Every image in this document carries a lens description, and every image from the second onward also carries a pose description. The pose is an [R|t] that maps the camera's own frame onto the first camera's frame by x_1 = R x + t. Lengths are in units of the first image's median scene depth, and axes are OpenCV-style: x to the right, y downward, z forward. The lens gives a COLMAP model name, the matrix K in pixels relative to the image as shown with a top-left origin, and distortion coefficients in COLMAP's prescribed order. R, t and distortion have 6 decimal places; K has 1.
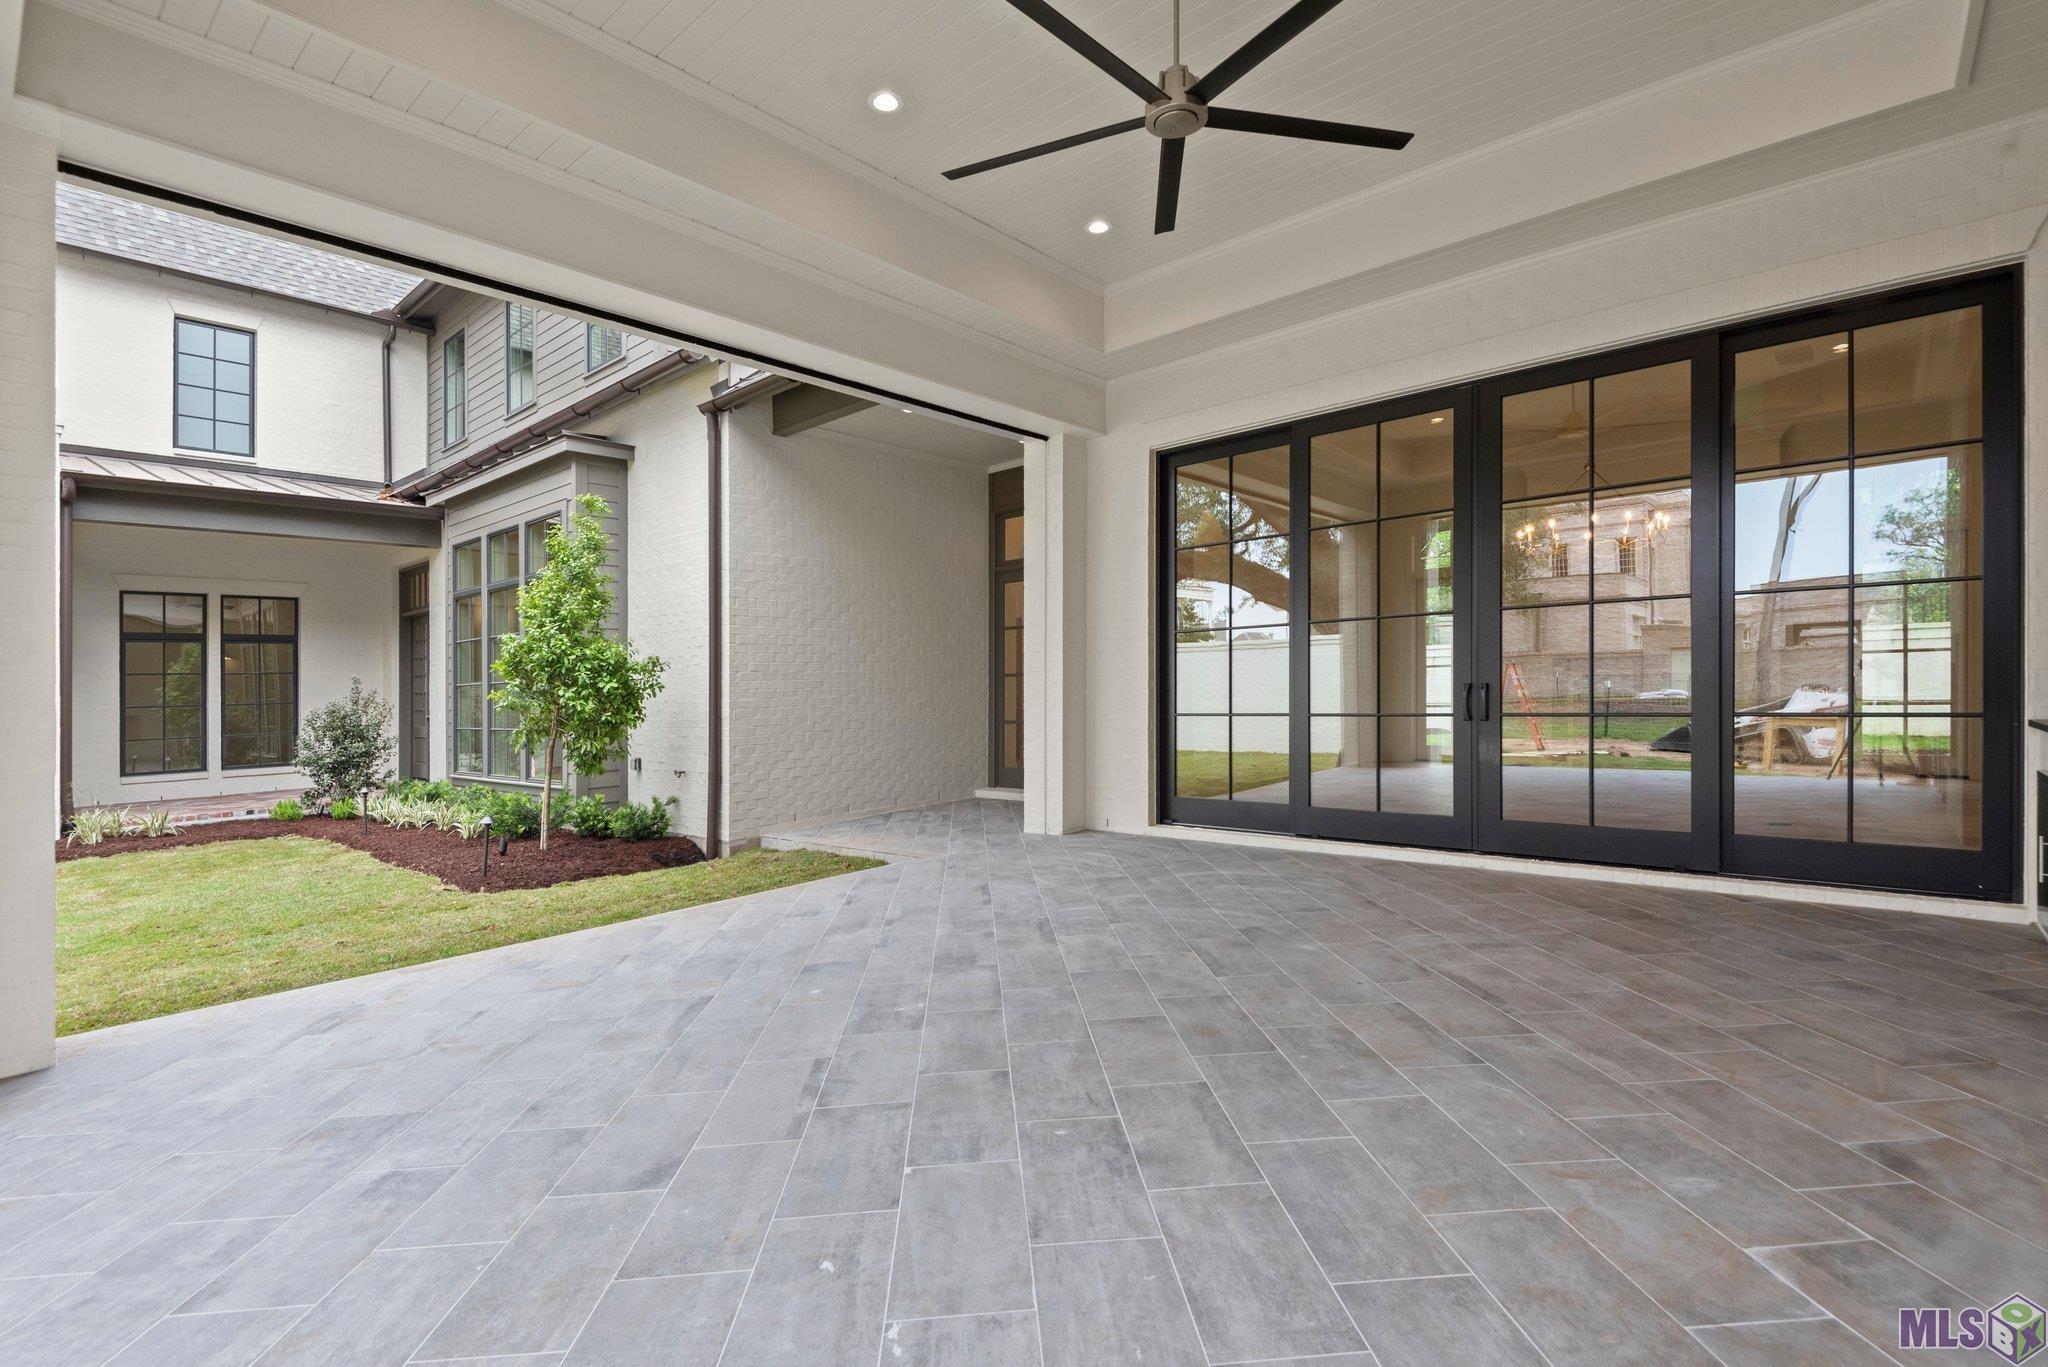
lens RADIAL K [[937.7, 0, 1026.5], [0, 937.7, 631.4], [0, 0, 1]] dist [0.037010, -0.022954]
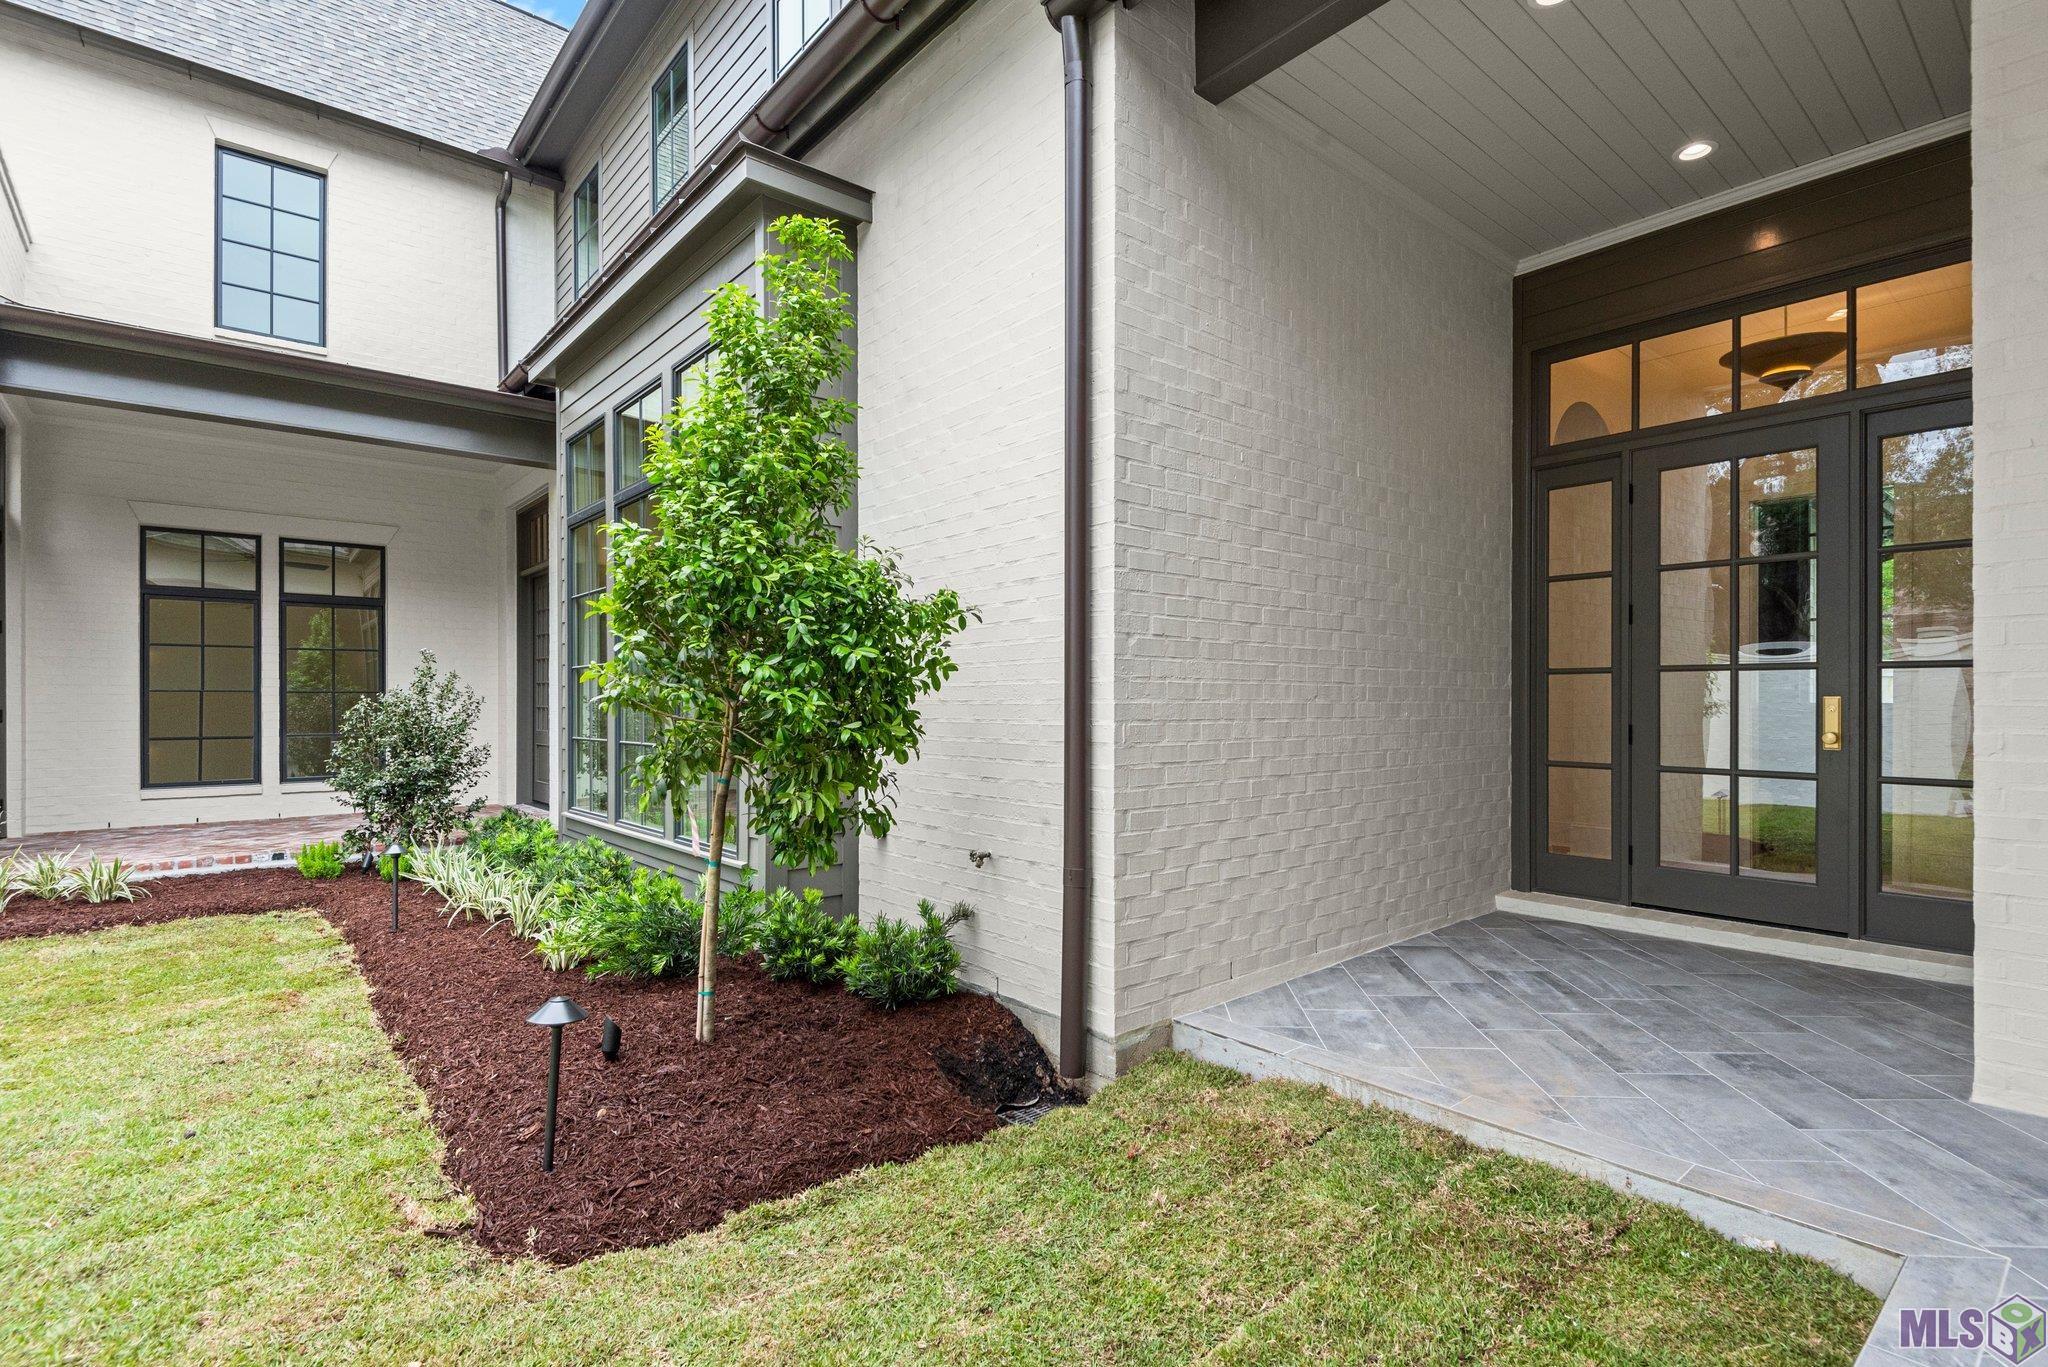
lens RADIAL K [[973.2, 0, 1027.5], [0, 973.2, 703.9], [0, 0, 1]] dist [0.031770, -0.021808]
pose [[0.988143, 0.028649, -0.150837, -0.293196], [-0.019640, 0.997952, 0.060877, 0.049258], [0.152272, -0.057192, 0.986682, 0.574213]]
